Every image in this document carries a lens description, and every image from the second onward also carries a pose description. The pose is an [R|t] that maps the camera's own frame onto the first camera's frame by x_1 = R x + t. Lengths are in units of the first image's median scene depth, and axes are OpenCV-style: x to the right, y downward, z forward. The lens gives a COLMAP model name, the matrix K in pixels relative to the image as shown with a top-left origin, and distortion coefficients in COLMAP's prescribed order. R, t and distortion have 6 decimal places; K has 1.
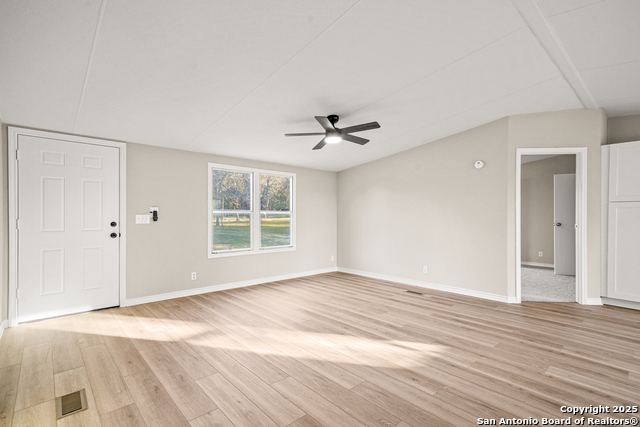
lens RADIAL K [[303.1, 0, 317.0], [0, 303.1, 218.7], [0, 0, 1]] dist [0.006559, 0.001556]
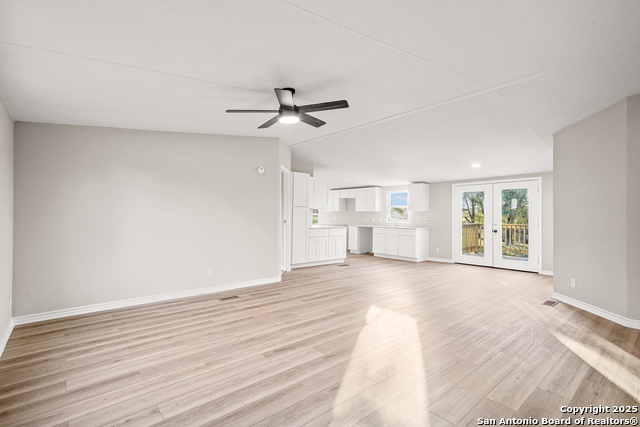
lens RADIAL K [[303.1, 0, 319.6], [0, 303.1, 214.1], [0, 0, 1]] dist [0.006559, 0.001556]
pose [[0.014316, 0.005616, 0.999882, -0.678381], [-0.002071, 0.999982, -0.005587, -0.004903], [-0.999895, -0.001991, 0.014327, 0.825056]]
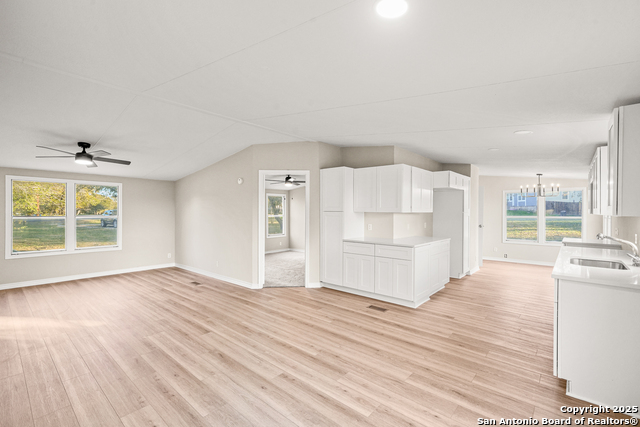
lens RADIAL K [[287.5, 0, 317.9], [0, 287.5, 211.9], [0, 0, 1]] dist [0.012915, -0.000213]
pose [[0.993061, -0.000136, 0.117597, 0.780529], [0.001299, 0.999951, -0.009817, -0.038710], [-0.117590, 0.009901, 0.993013, -0.260181]]
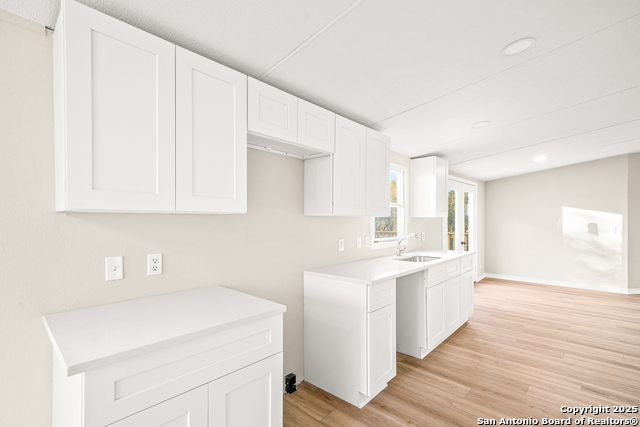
lens RADIAL K [[287.5, 0, 316.2], [0, 287.5, 228.4], [0, 0, 1]] dist [0.012915, -0.000213]
pose [[-0.996616, 0.009839, -0.081606, 1.859240], [0.007004, 0.999364, 0.034951, -0.035293], [0.081898, 0.034261, -0.996052, 1.100888]]
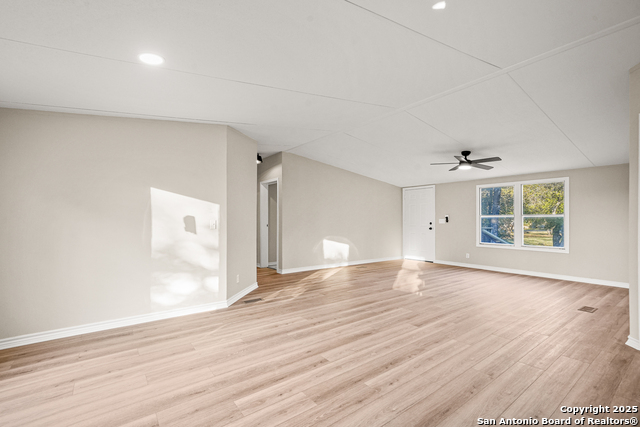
lens RADIAL K [[287.5, 0, 324.2], [0, 287.5, 218.6], [0, 0, 1]] dist [0.012915, -0.000213]
pose [[-0.070241, -0.008255, -0.997496, 1.362114], [-0.009482, 0.999926, -0.007608, 0.006464], [0.997485, 0.008924, -0.070314, 0.374094]]
